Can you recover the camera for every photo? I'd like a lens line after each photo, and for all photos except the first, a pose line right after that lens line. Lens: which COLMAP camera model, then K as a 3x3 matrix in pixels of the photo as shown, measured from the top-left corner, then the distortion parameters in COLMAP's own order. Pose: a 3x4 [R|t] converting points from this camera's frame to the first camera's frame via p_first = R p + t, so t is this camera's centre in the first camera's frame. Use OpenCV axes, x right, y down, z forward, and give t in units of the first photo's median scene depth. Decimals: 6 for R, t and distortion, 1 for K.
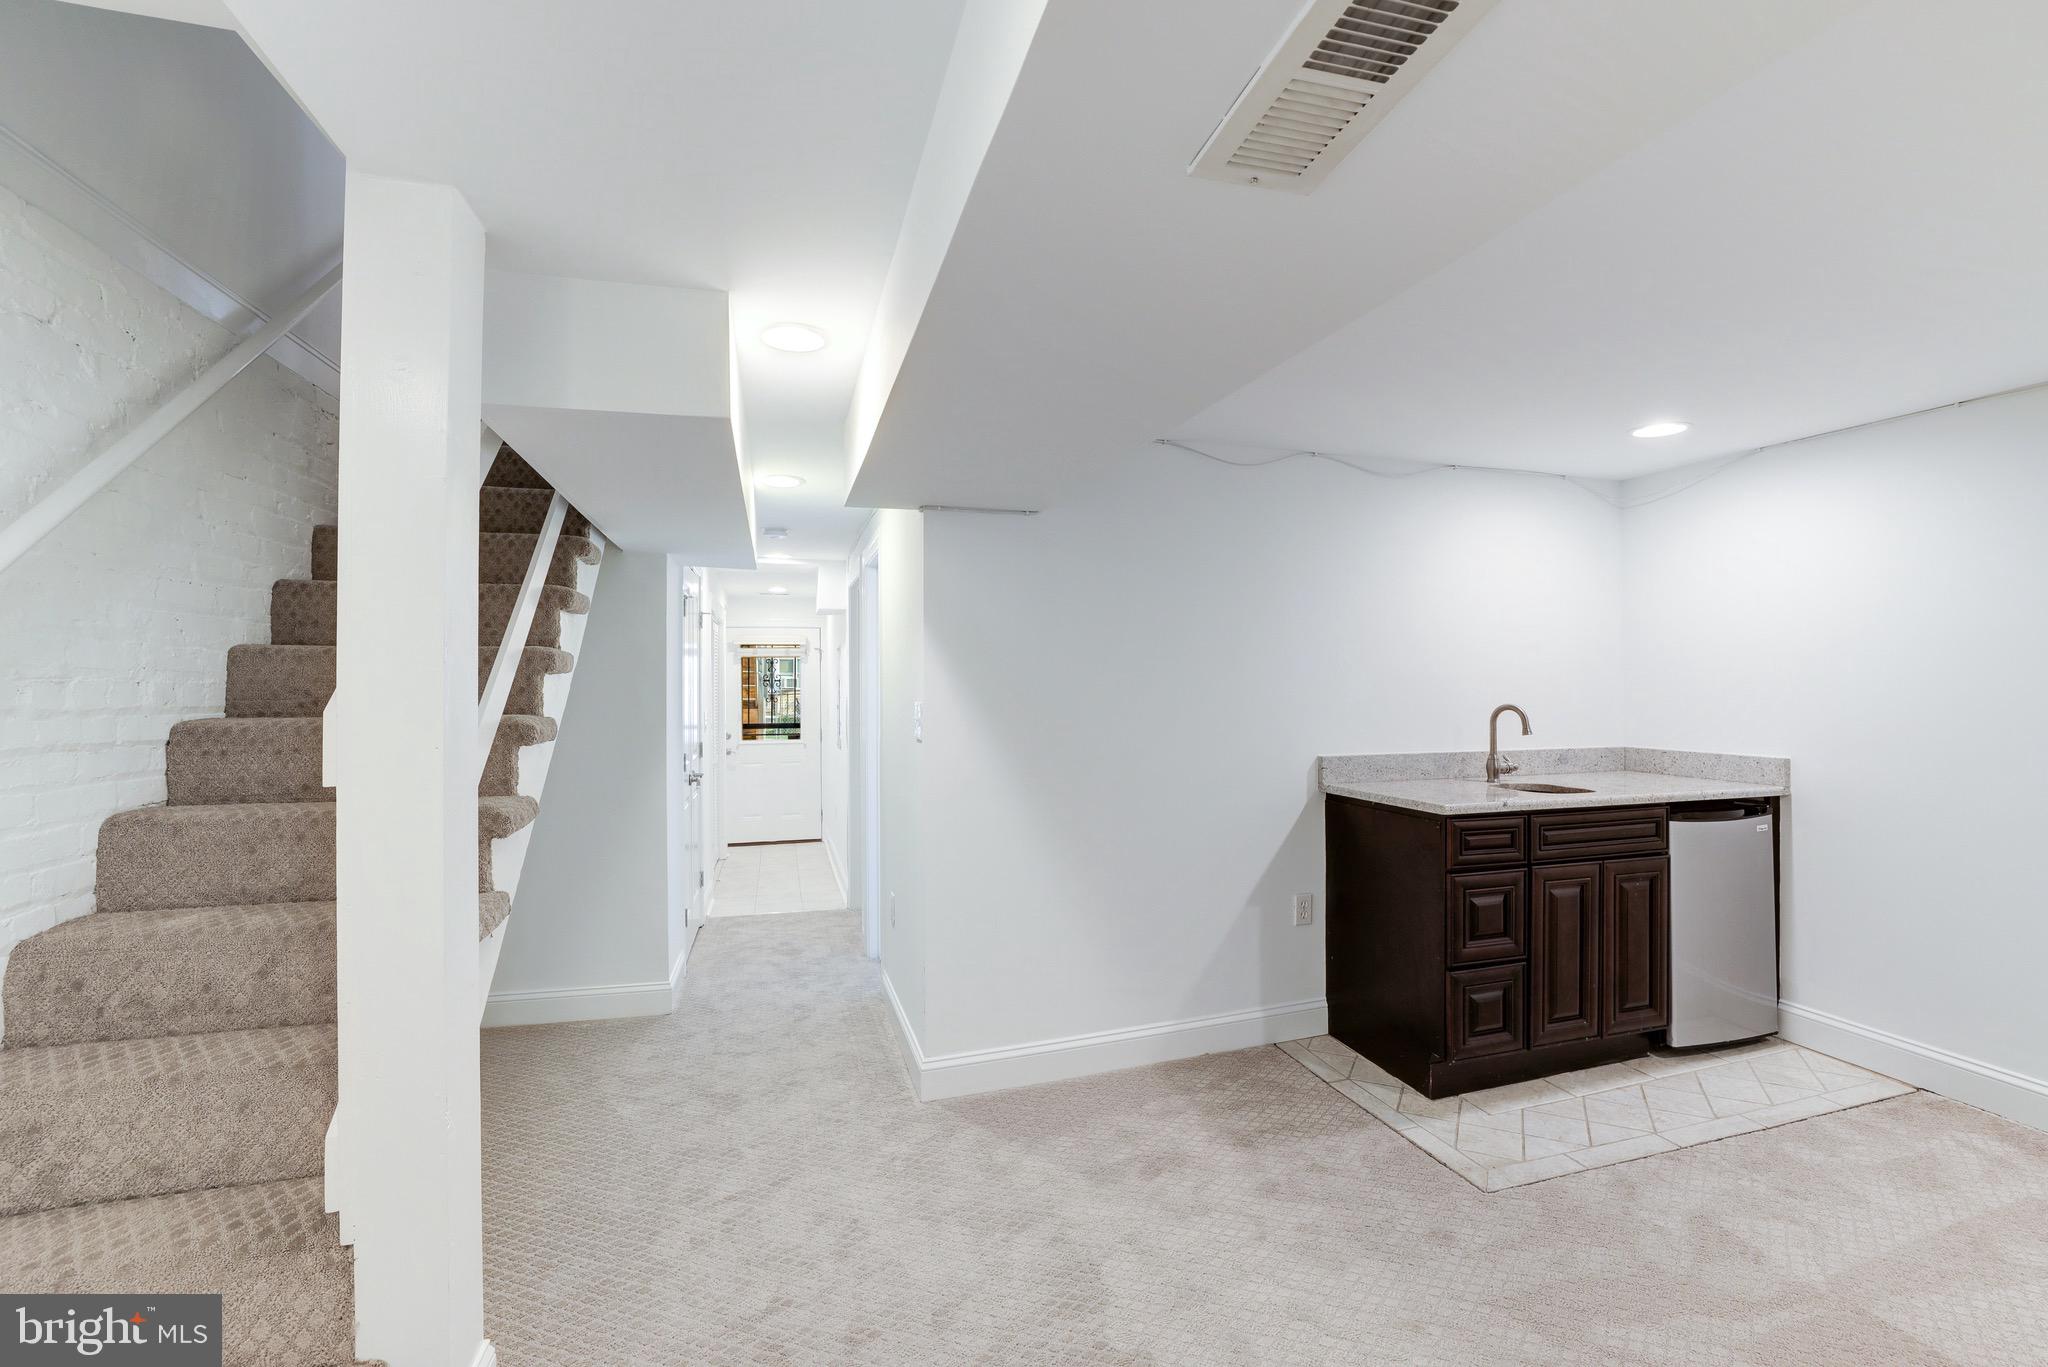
lens RADIAL K [[875.3, 0, 1020.7], [0, 875.3, 681.6], [0, 0, 1]] dist [-0.033538, 0.004746]
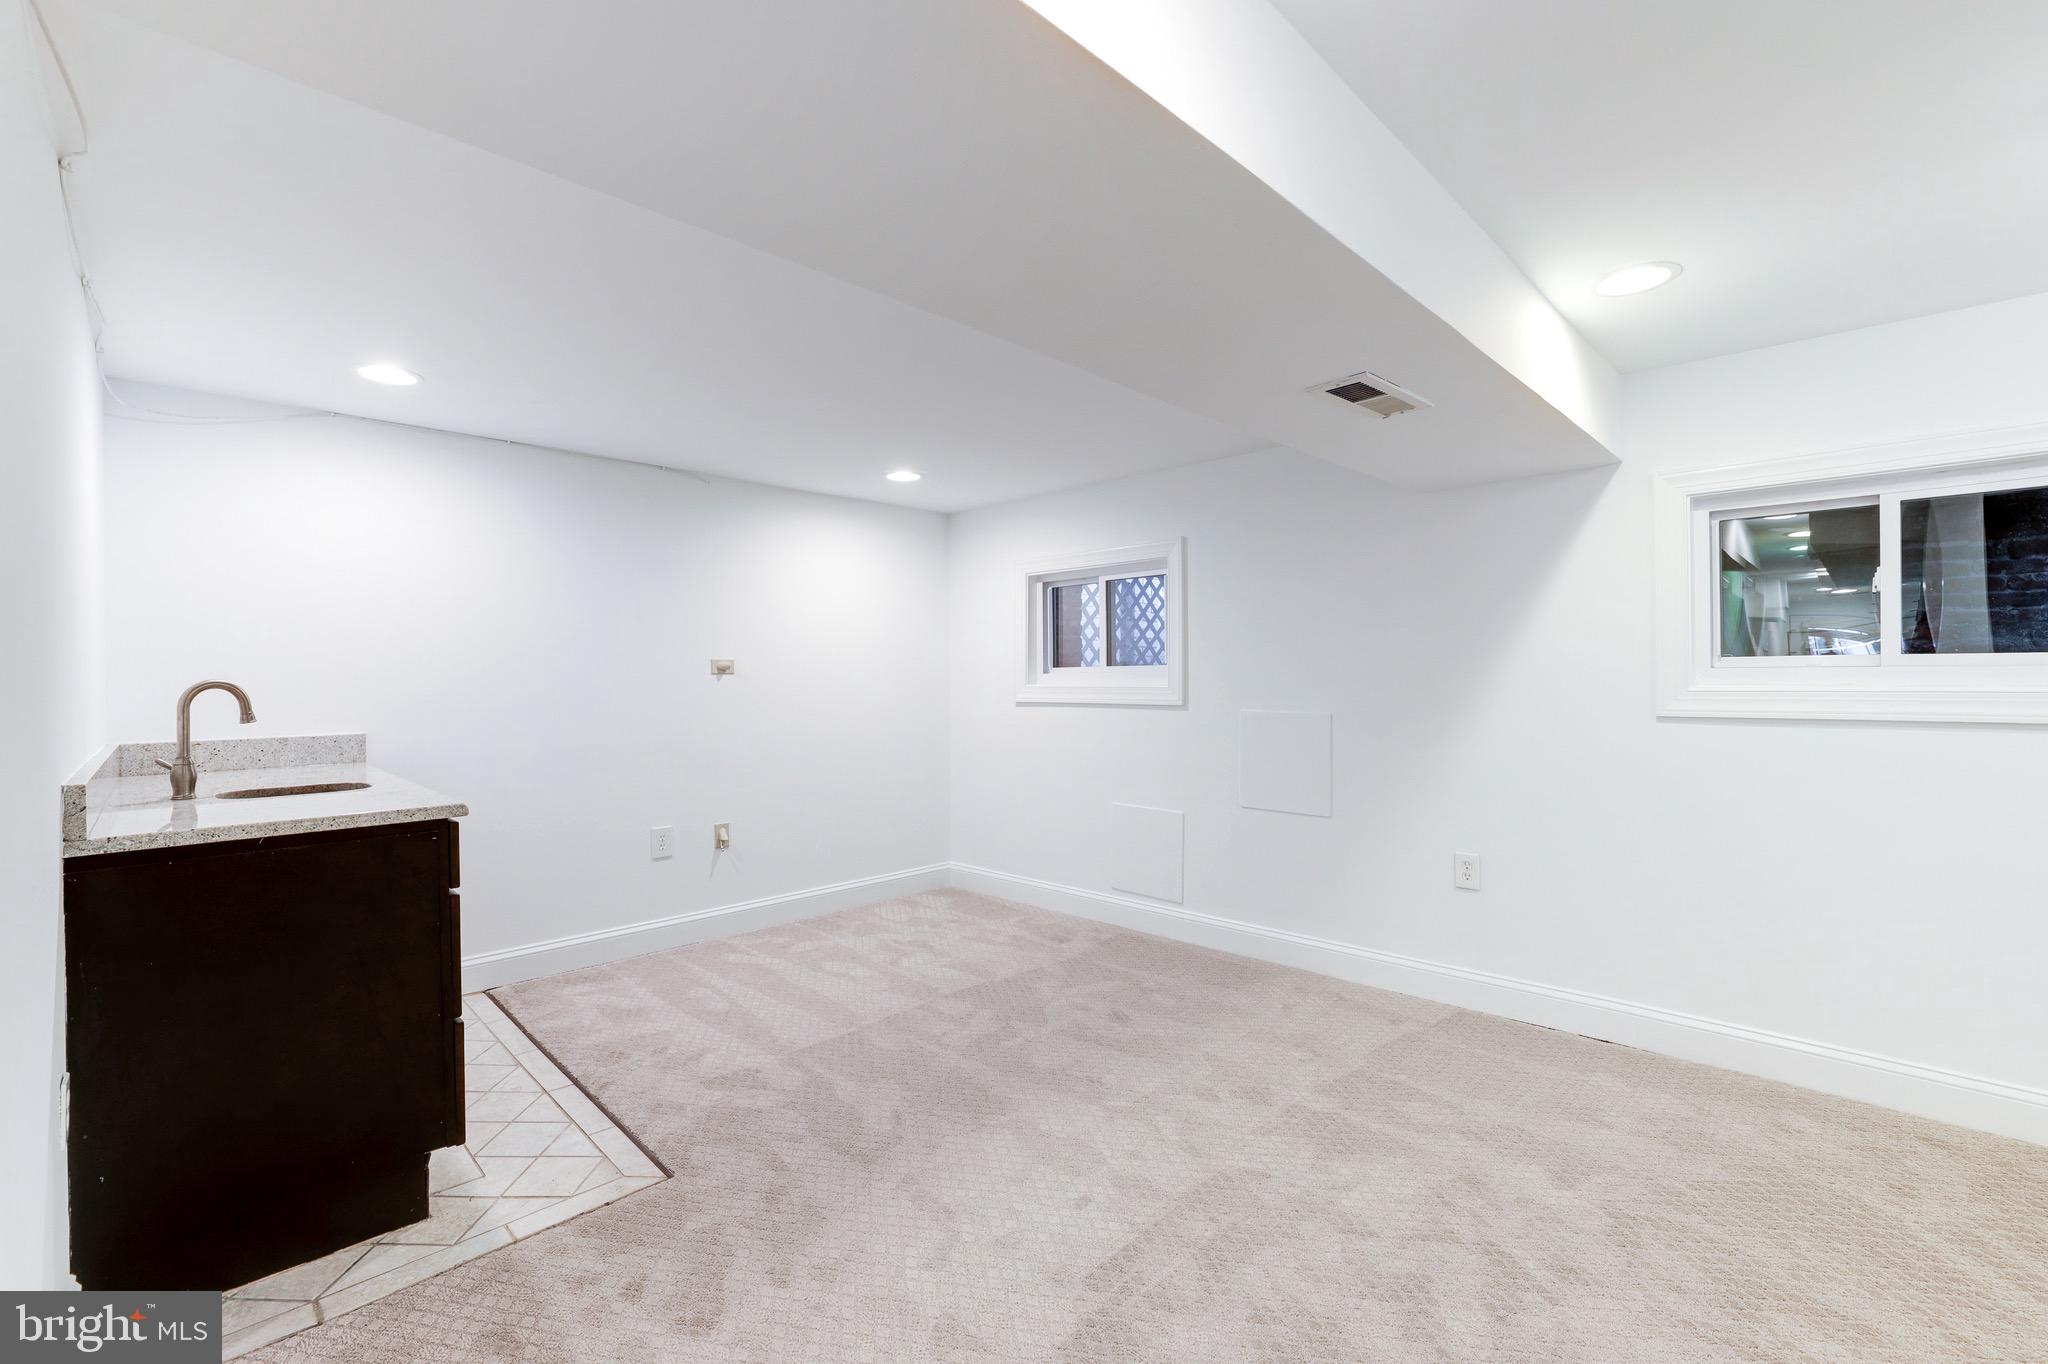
lens RADIAL K [[875.3, 0, 1016.5], [0, 875.3, 684.0], [0, 0, 1]] dist [-0.033538, 0.004746]
pose [[-0.486719, -0.000871, 0.873558, -0.374337], [0.005978, 0.999973, 0.004328, 0.033796], [-0.873538, 0.007329, -0.486701, 0.870633]]
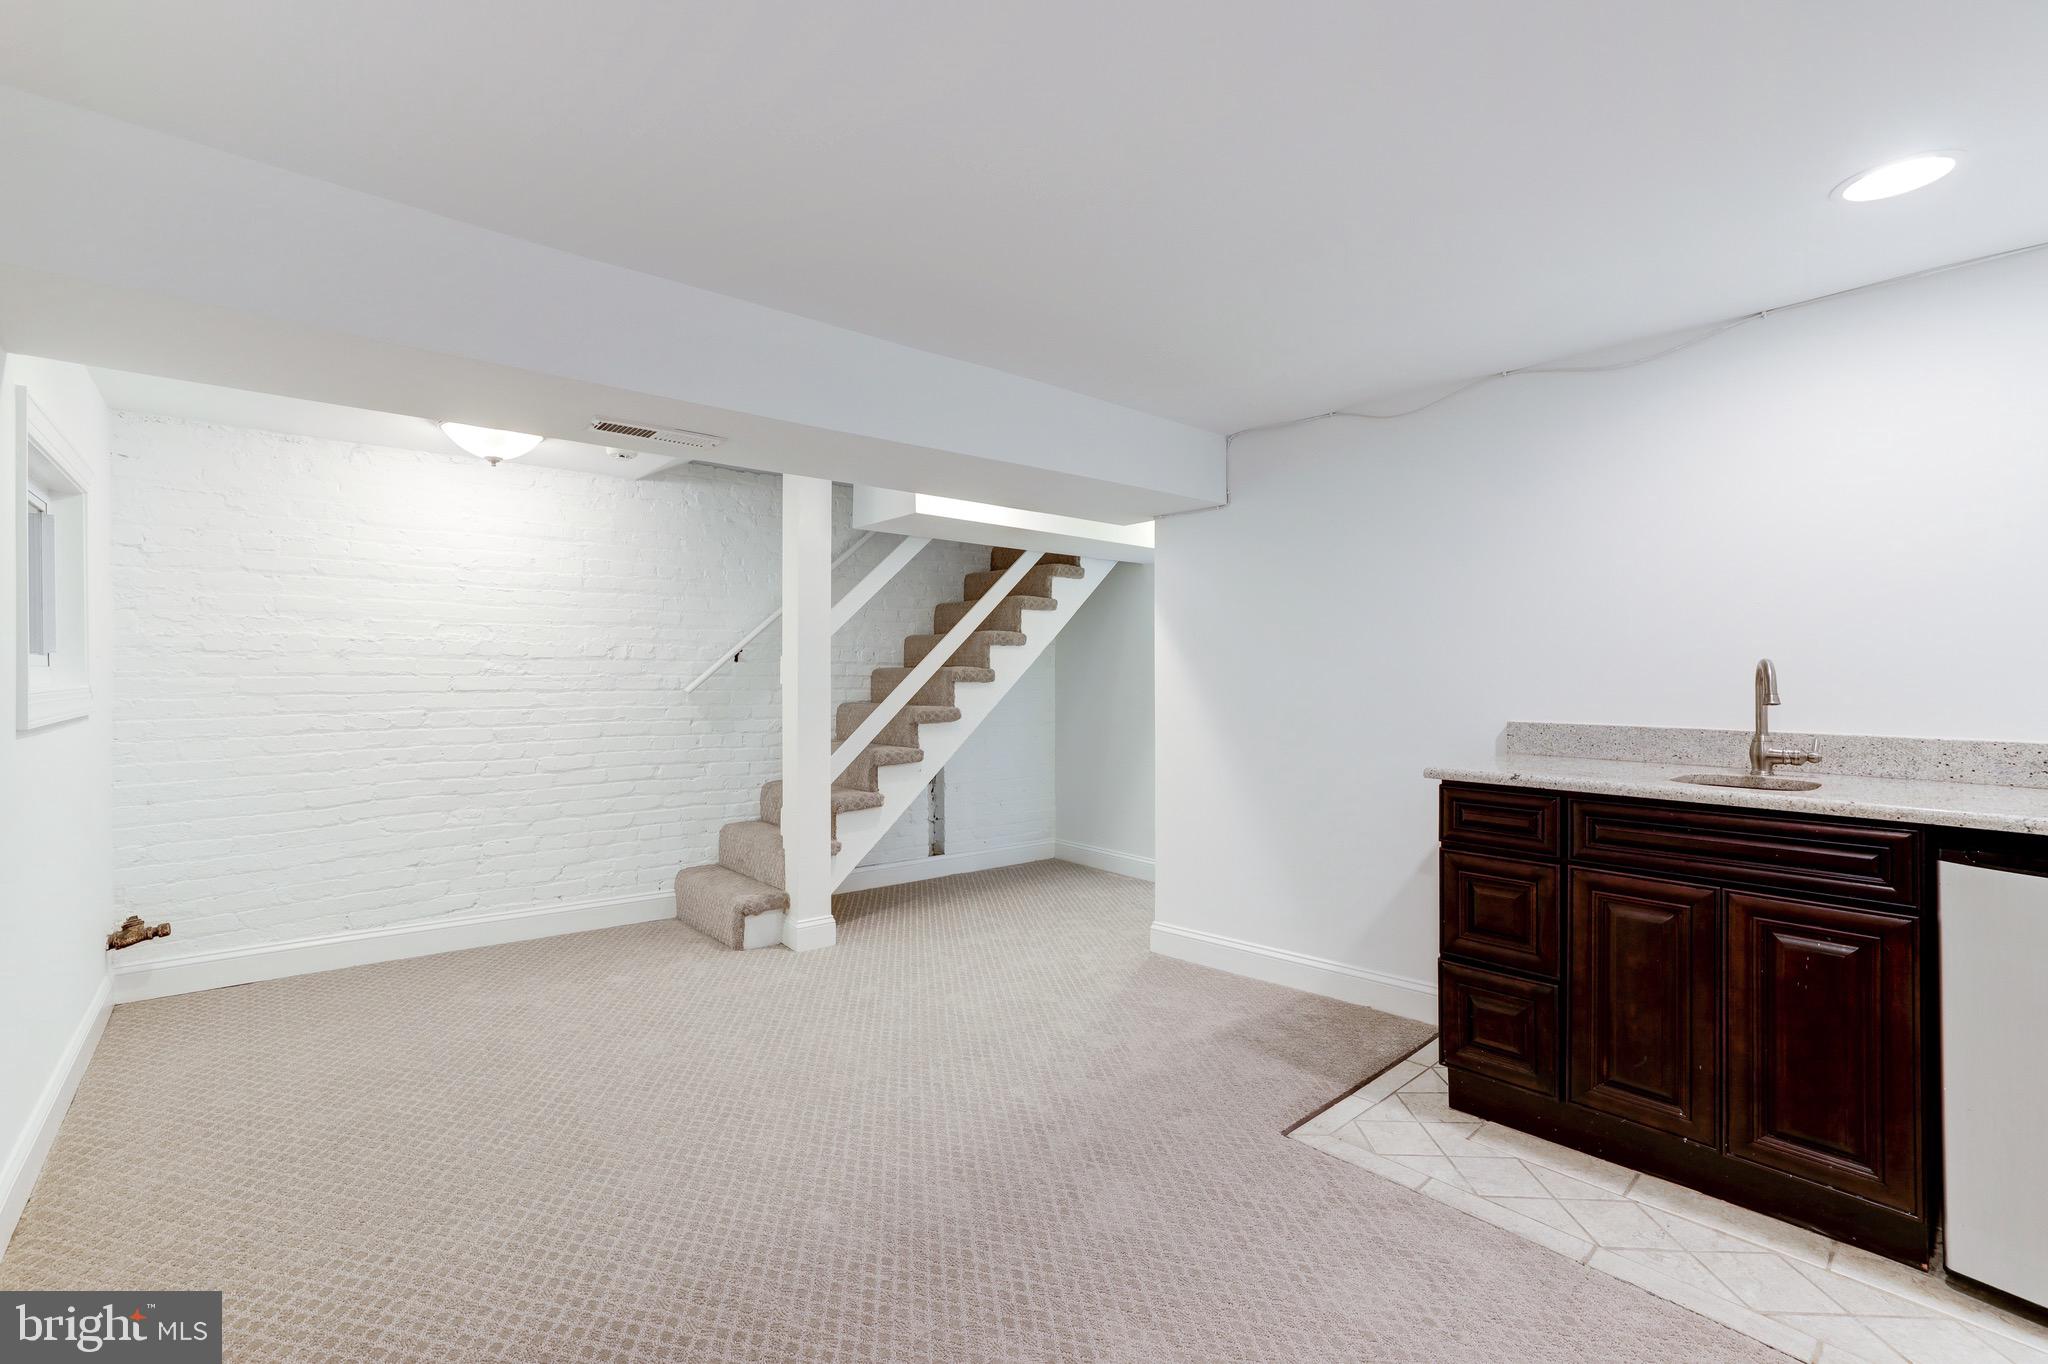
lens RADIAL K [[875.3, 0, 1028.2], [0, 875.3, 670.5], [0, 0, 1]] dist [-0.033538, 0.004746]
pose [[0.427574, -0.000440, -0.903980, 1.035555], [0.001226, 0.999999, 0.000094, 0.038515], [0.903980, -0.001148, 0.427574, 0.228727]]
